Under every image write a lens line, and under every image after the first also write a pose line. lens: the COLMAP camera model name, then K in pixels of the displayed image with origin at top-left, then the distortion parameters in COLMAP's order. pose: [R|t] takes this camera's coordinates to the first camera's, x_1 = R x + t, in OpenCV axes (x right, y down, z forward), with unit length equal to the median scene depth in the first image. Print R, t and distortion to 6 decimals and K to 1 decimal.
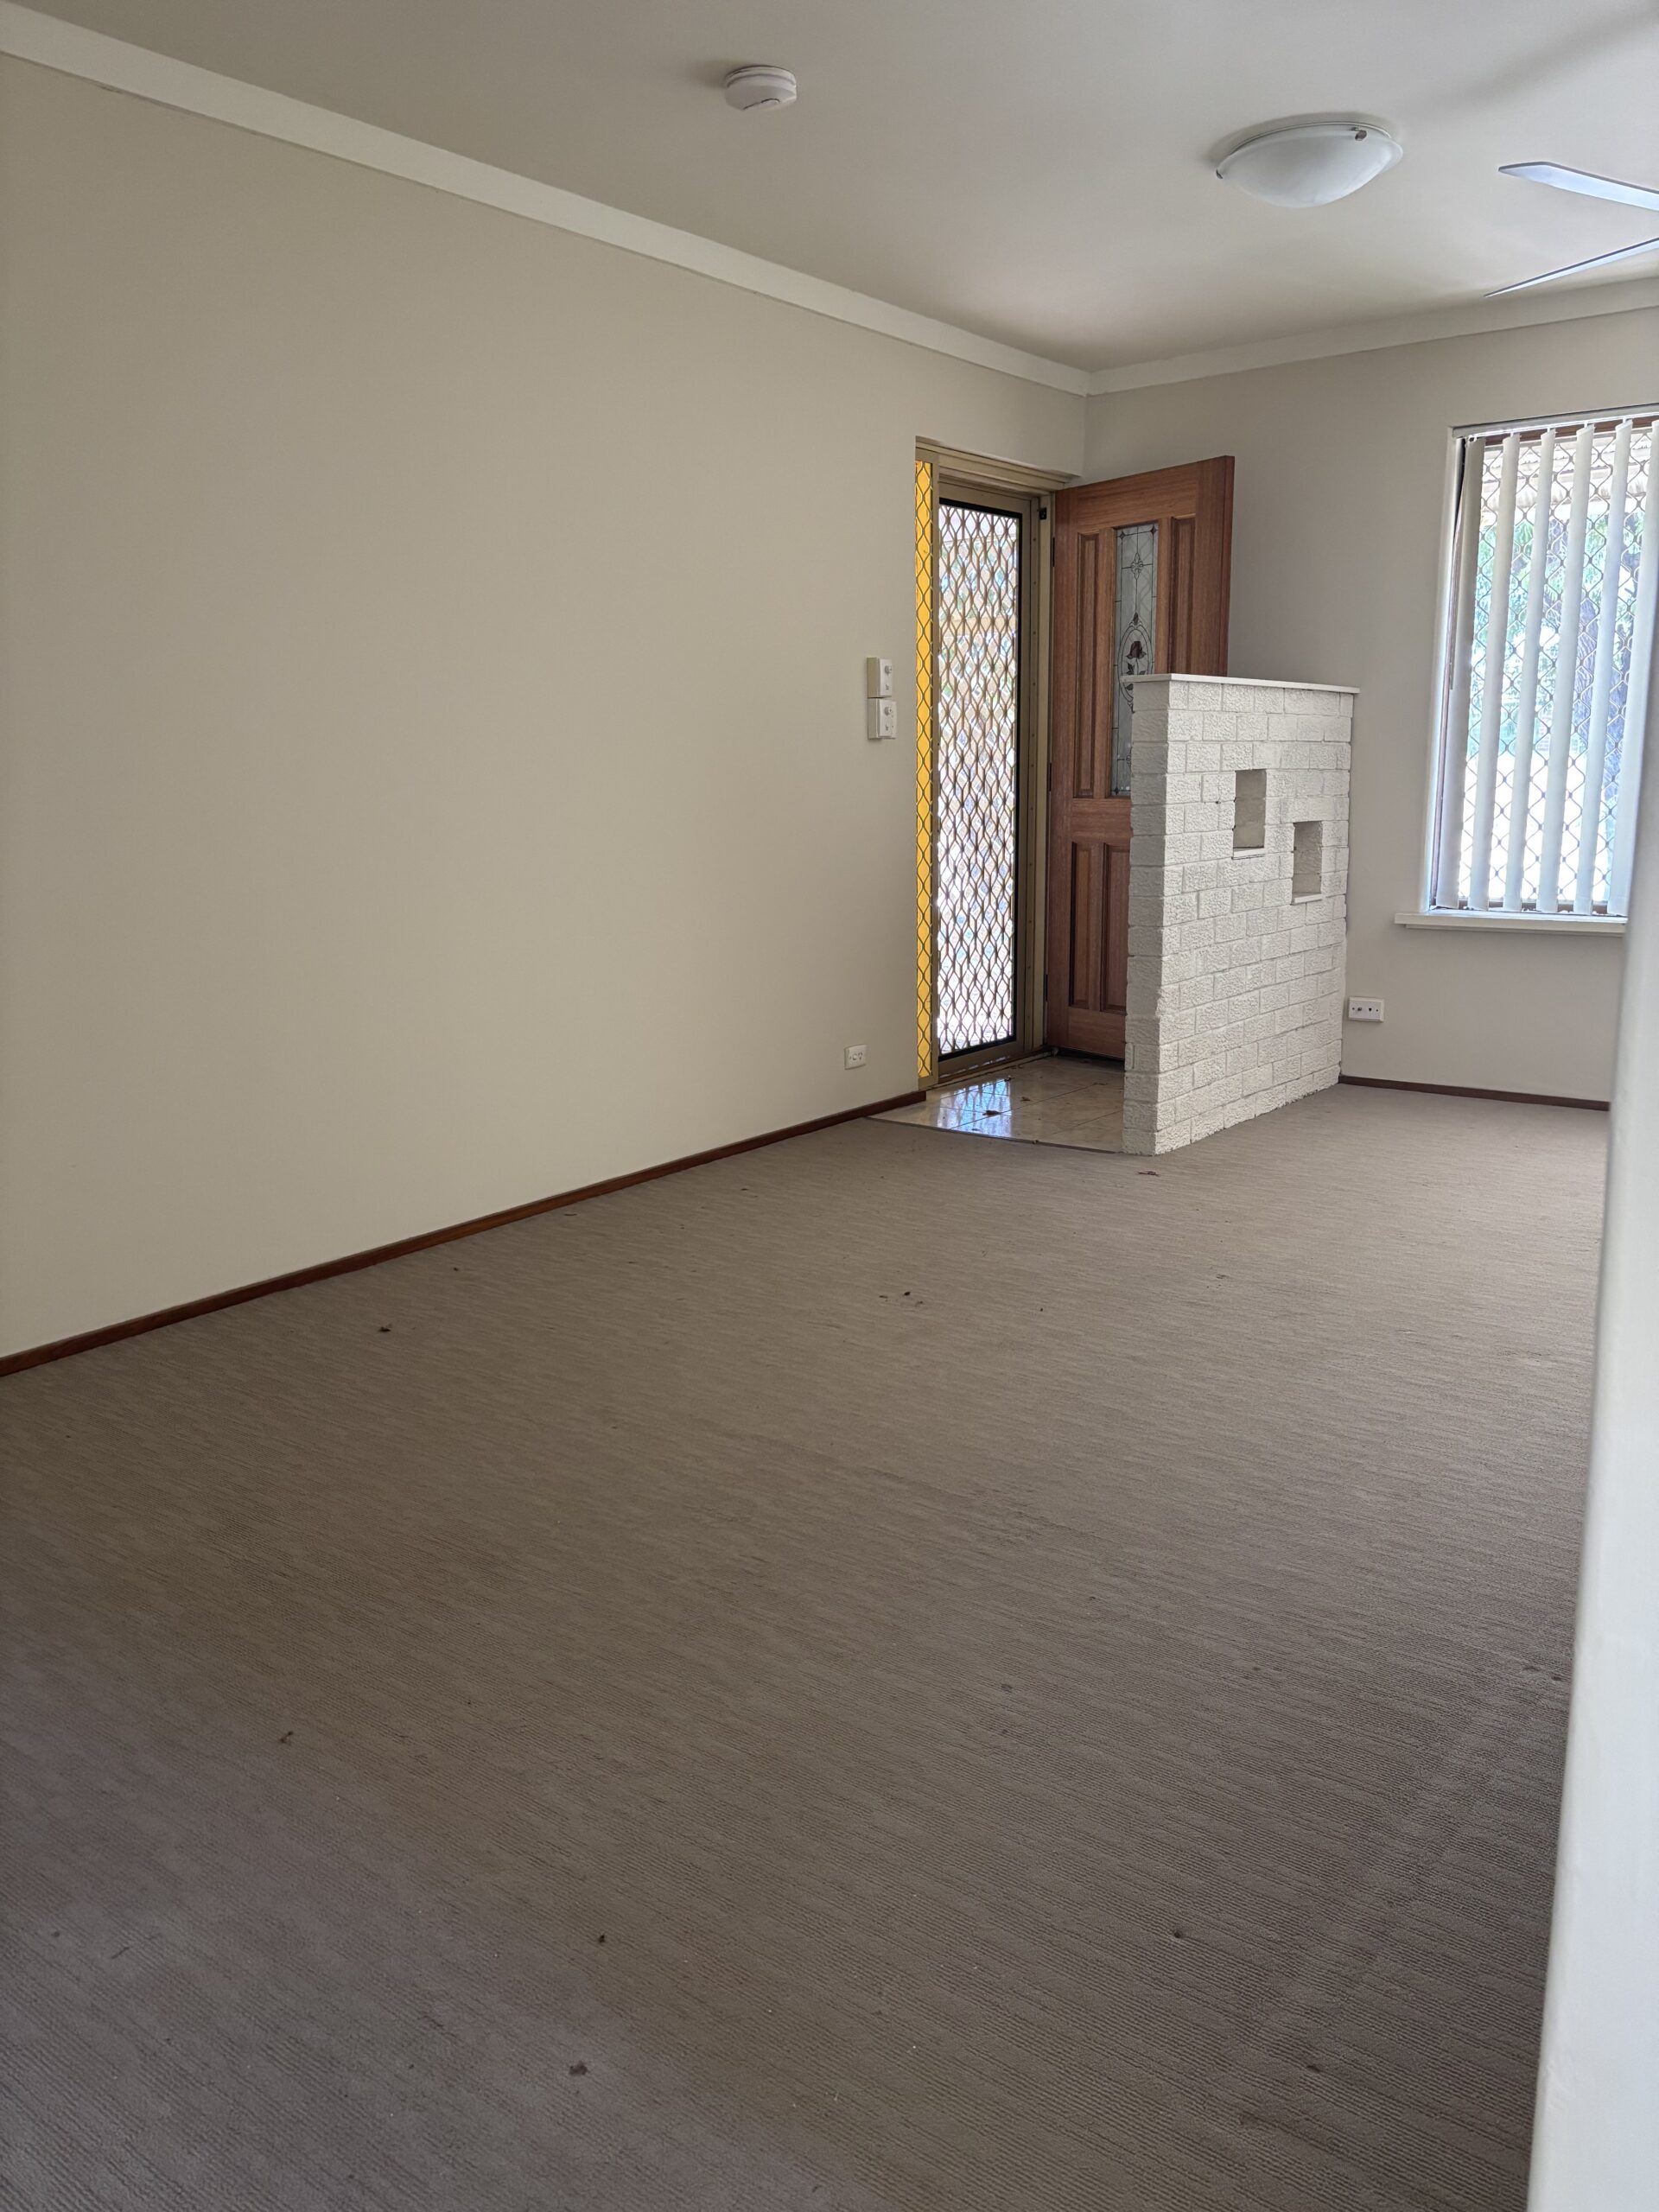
lens RADIAL K [[1651.5, 0, 807.8], [0, 1651.5, 1111.1], [0, 0, 1]] dist [0.008266, -0.013588]
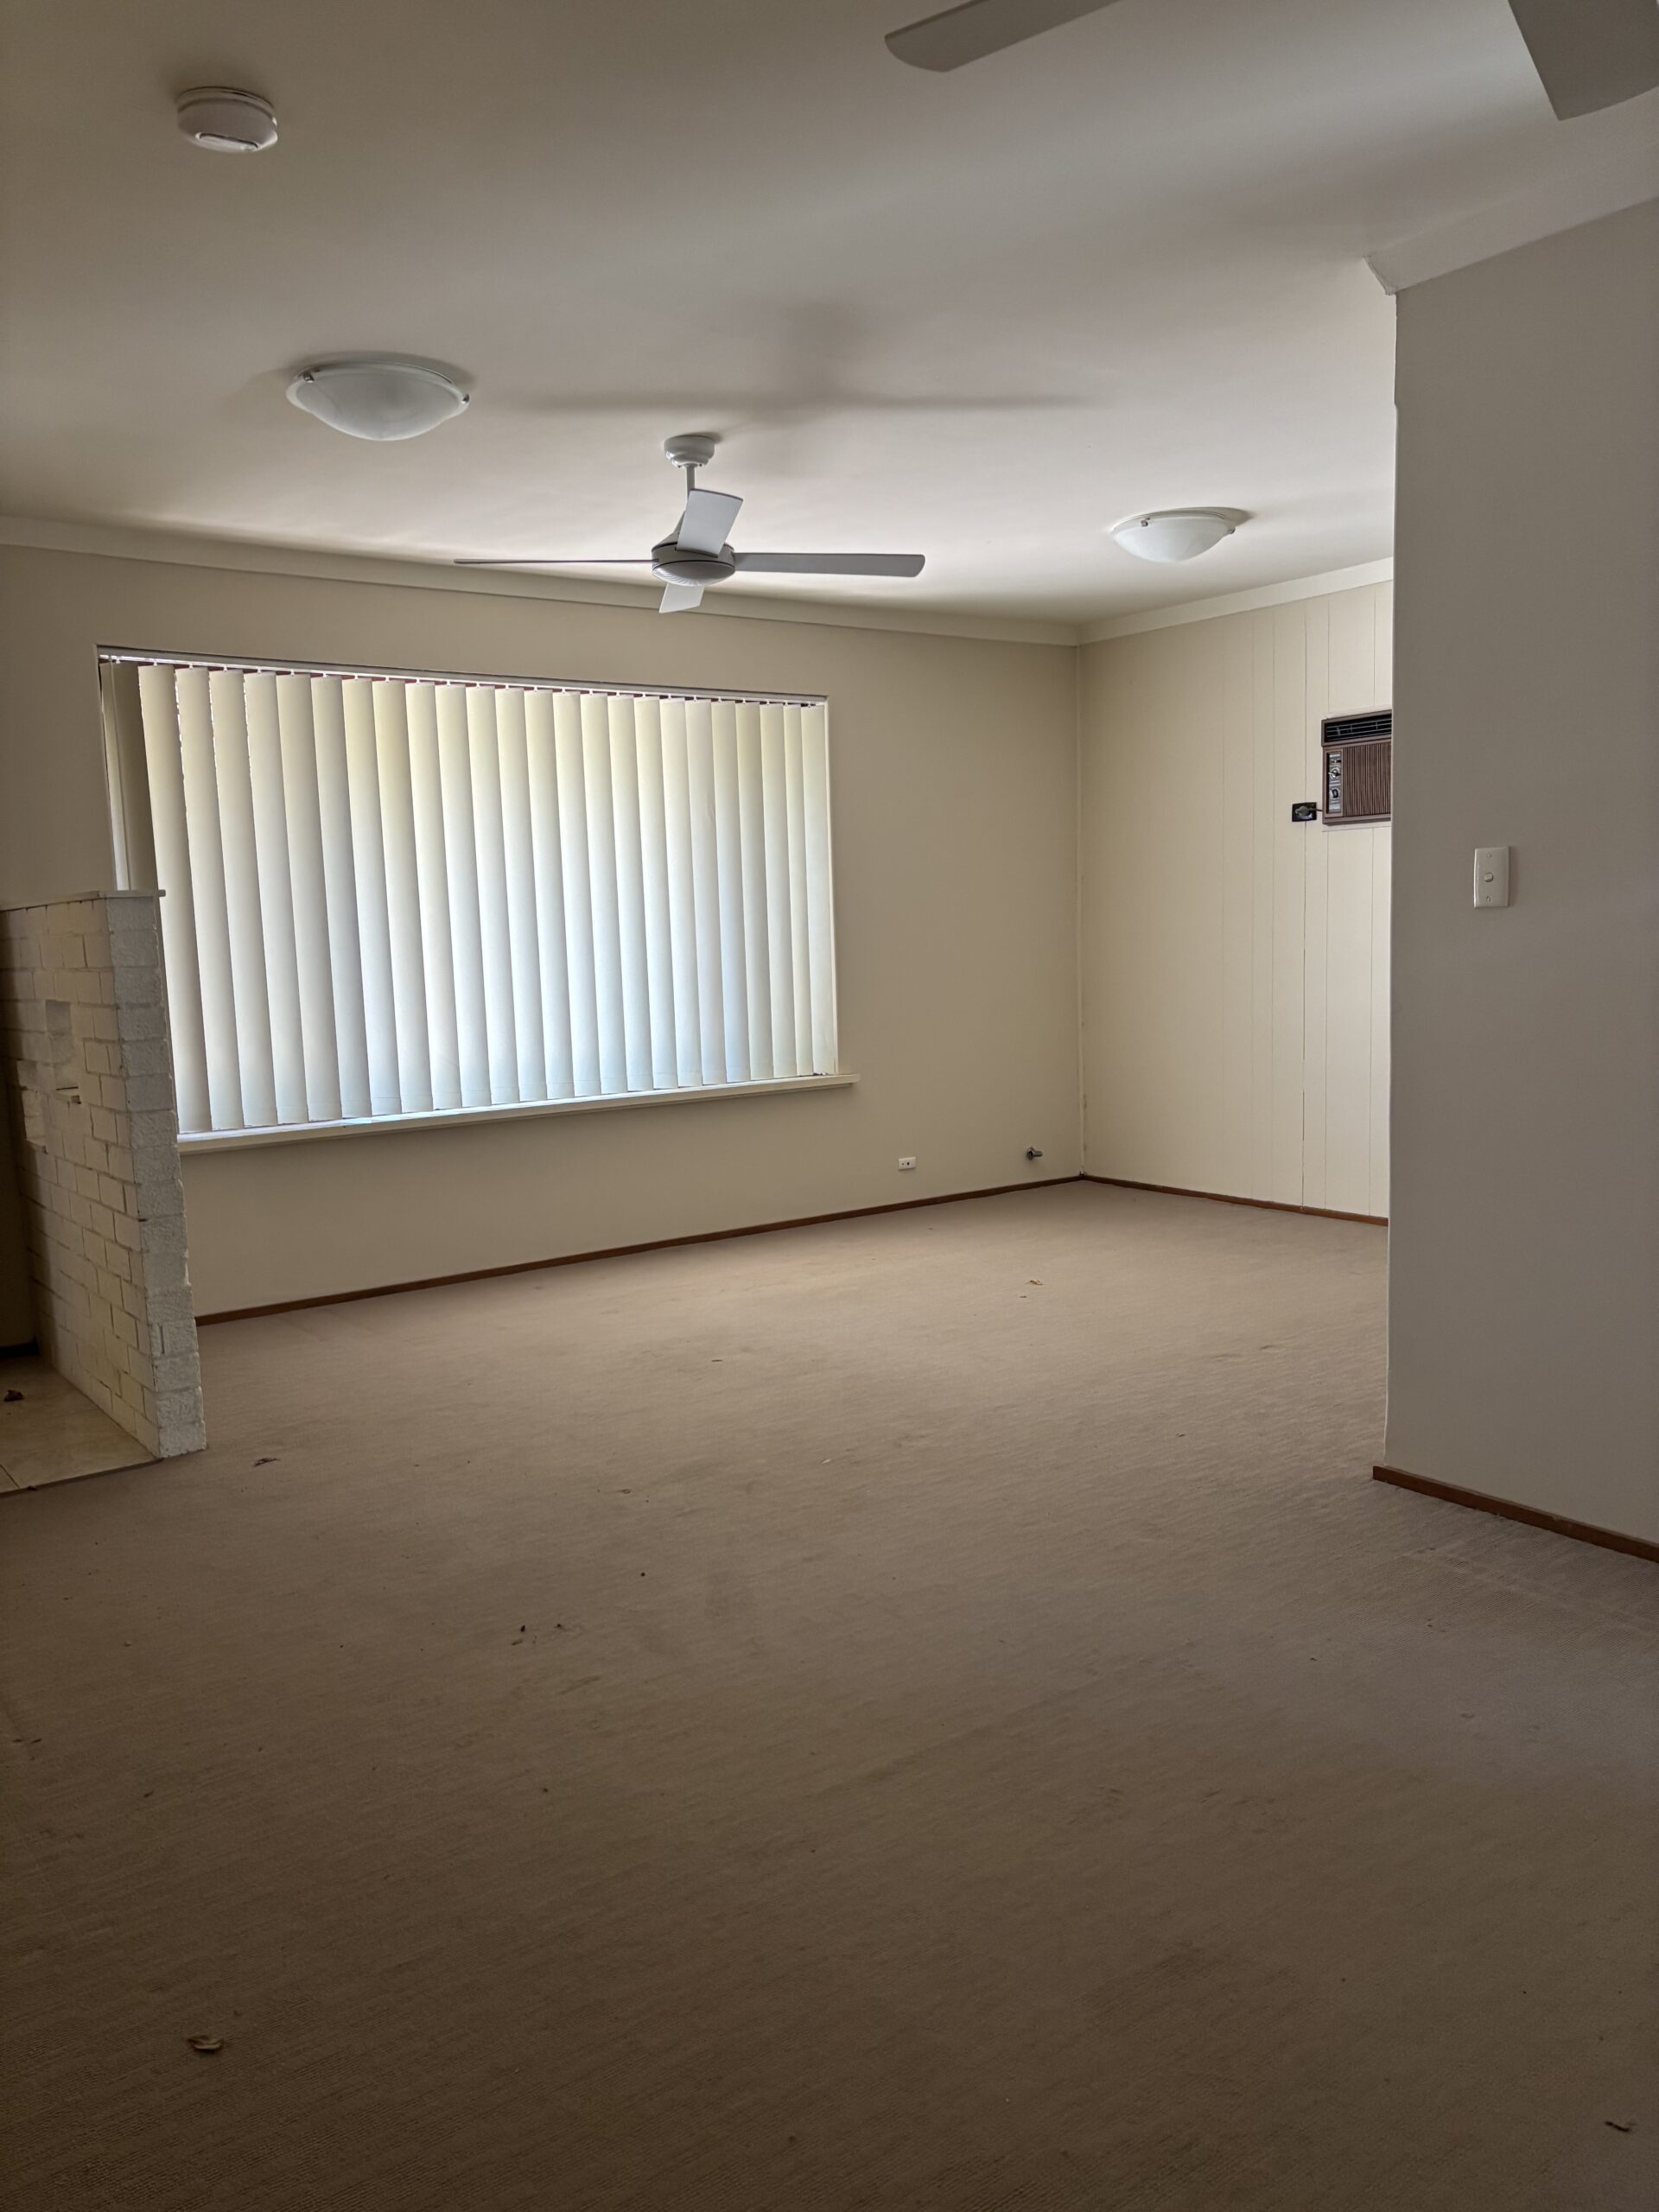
lens RADIAL K [[1651.5, 0, 809.3], [0, 1651.5, 1098.5], [0, 0, 1]] dist [0.008266, -0.013588]
pose [[0.293715, -0.098188, 0.950837, -0.436018], [0.228227, 0.973146, 0.029992, -0.091627], [-0.928248, 0.208198, 0.308236, 0.376790]]
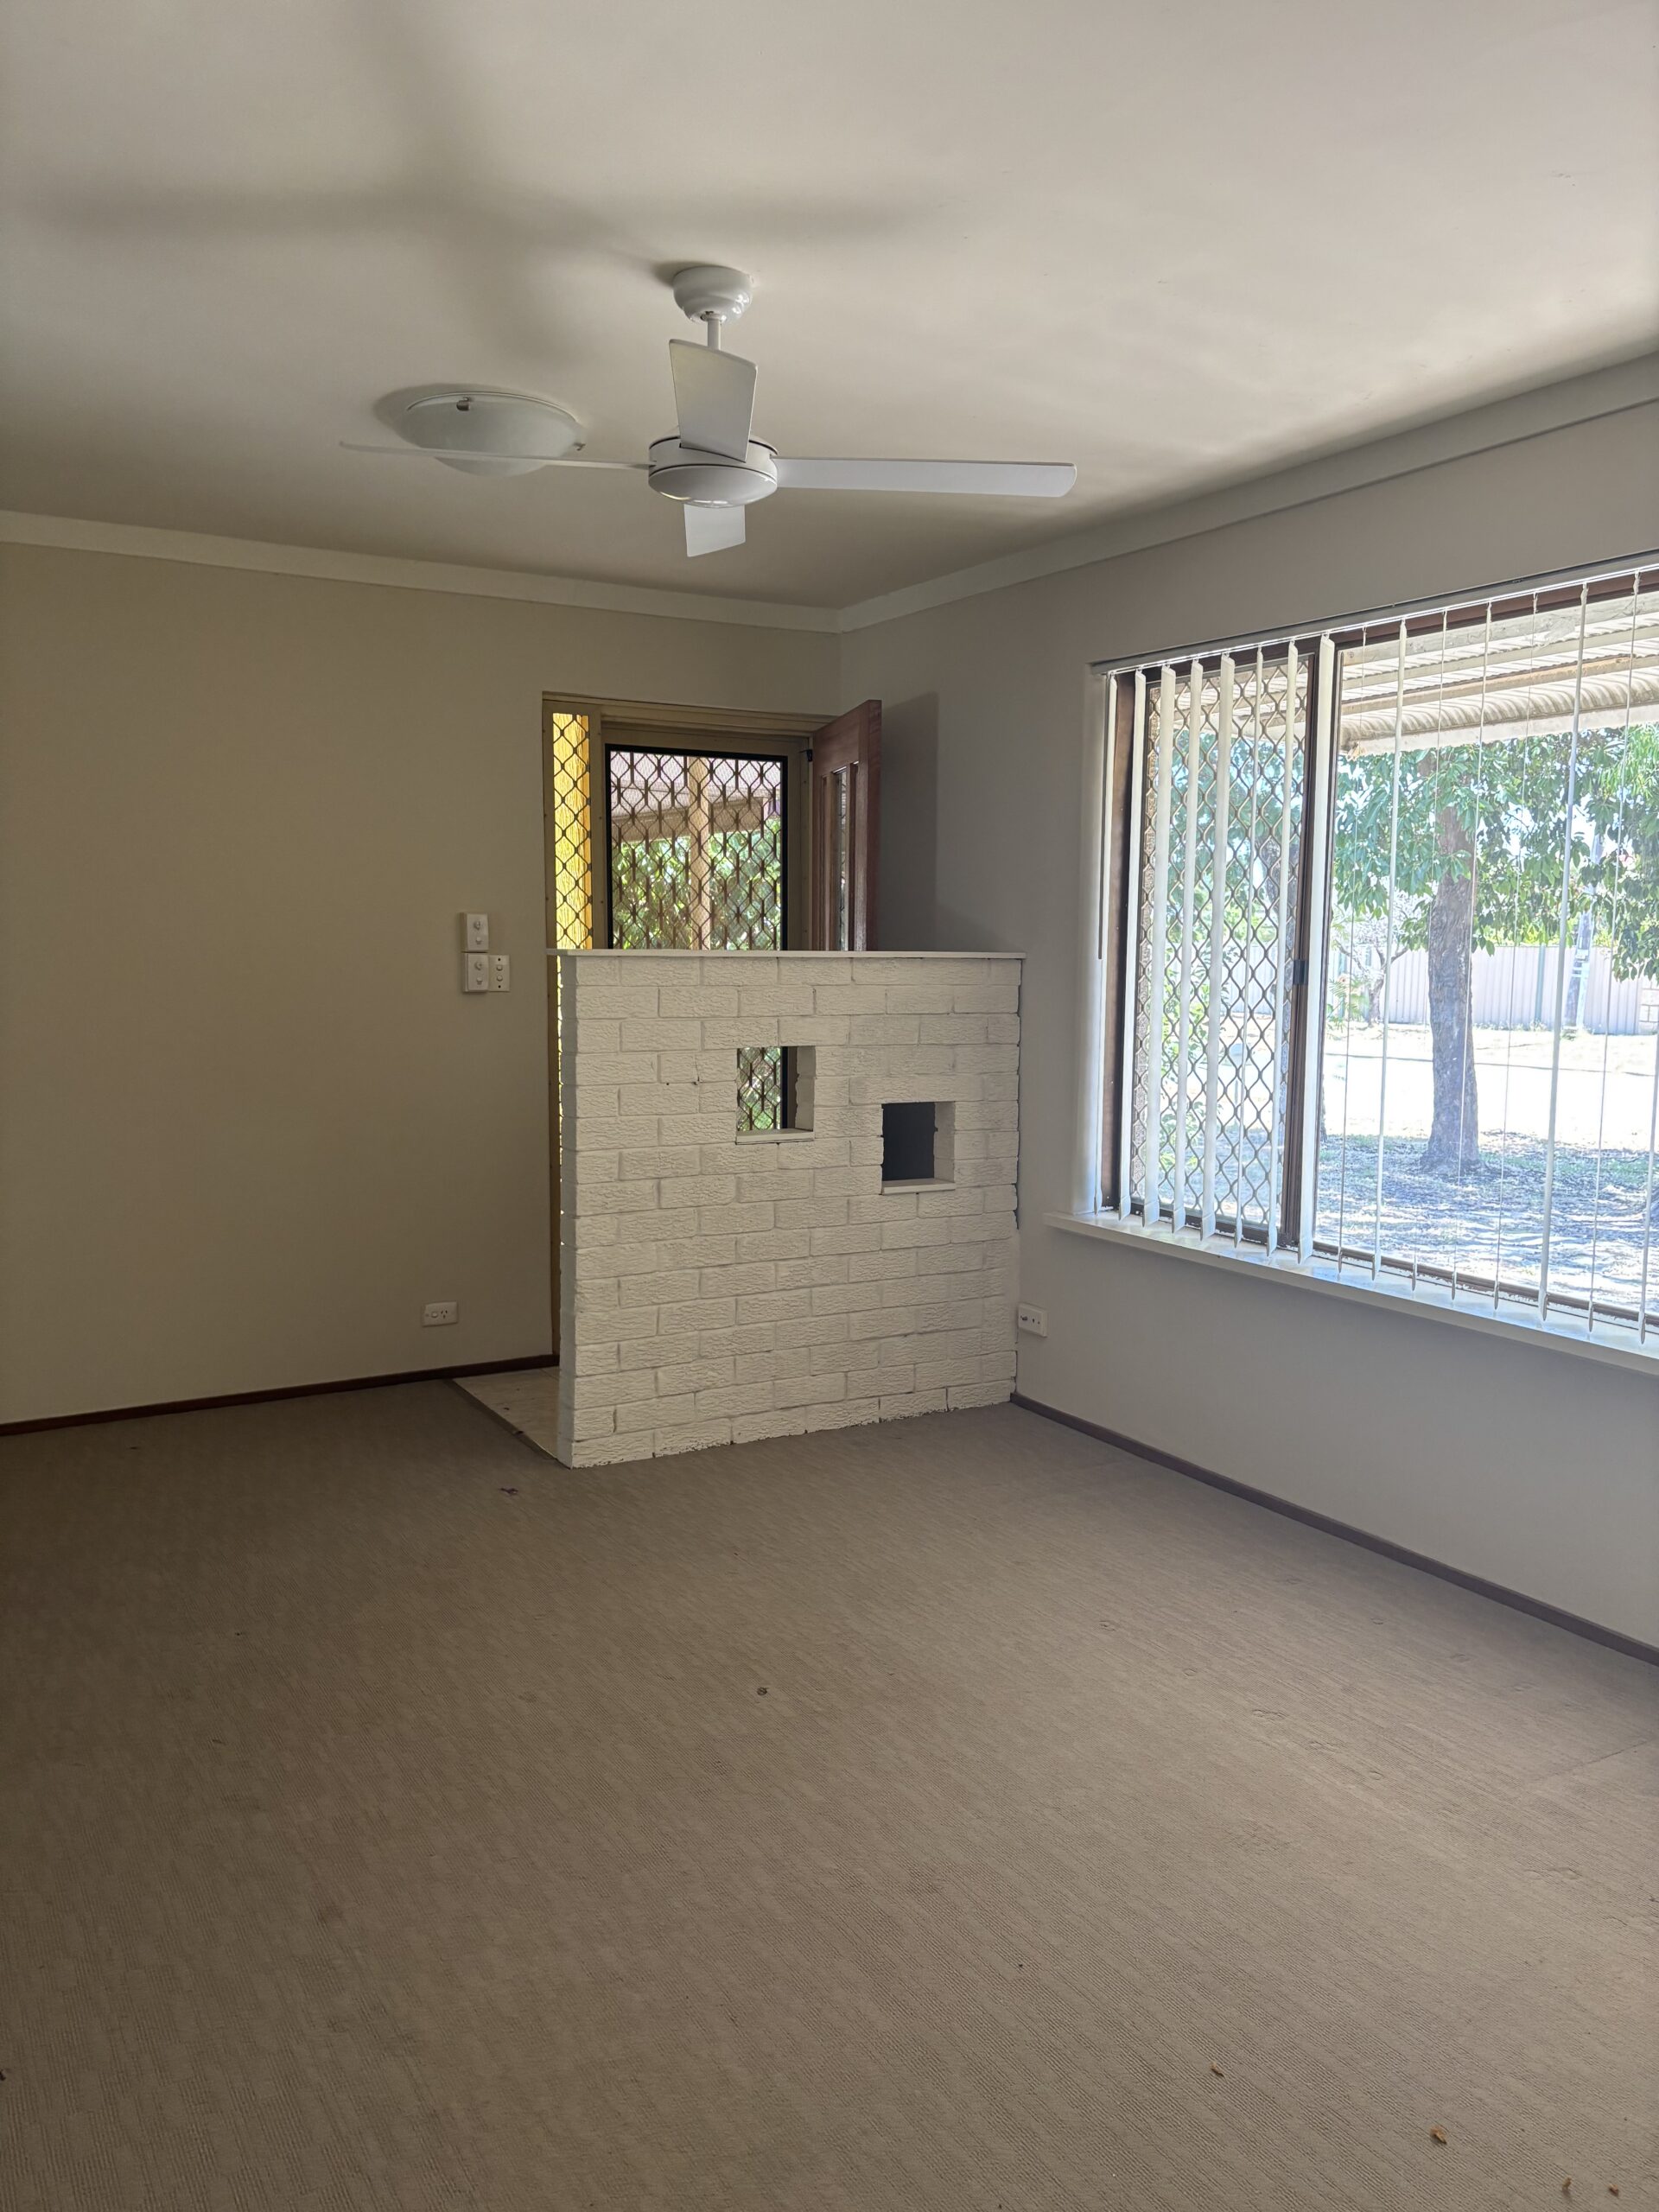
lens RADIAL K [[1651.5, 0, 835.2], [0, 1651.5, 1124.0], [0, 0, 1]] dist [0.008266, -0.013588]
pose [[0.931622, 0.067556, -0.357095, 0.584582], [-0.101627, 0.991799, -0.077503, -0.092352], [0.348931, 0.108495, 0.930847, 0.168946]]
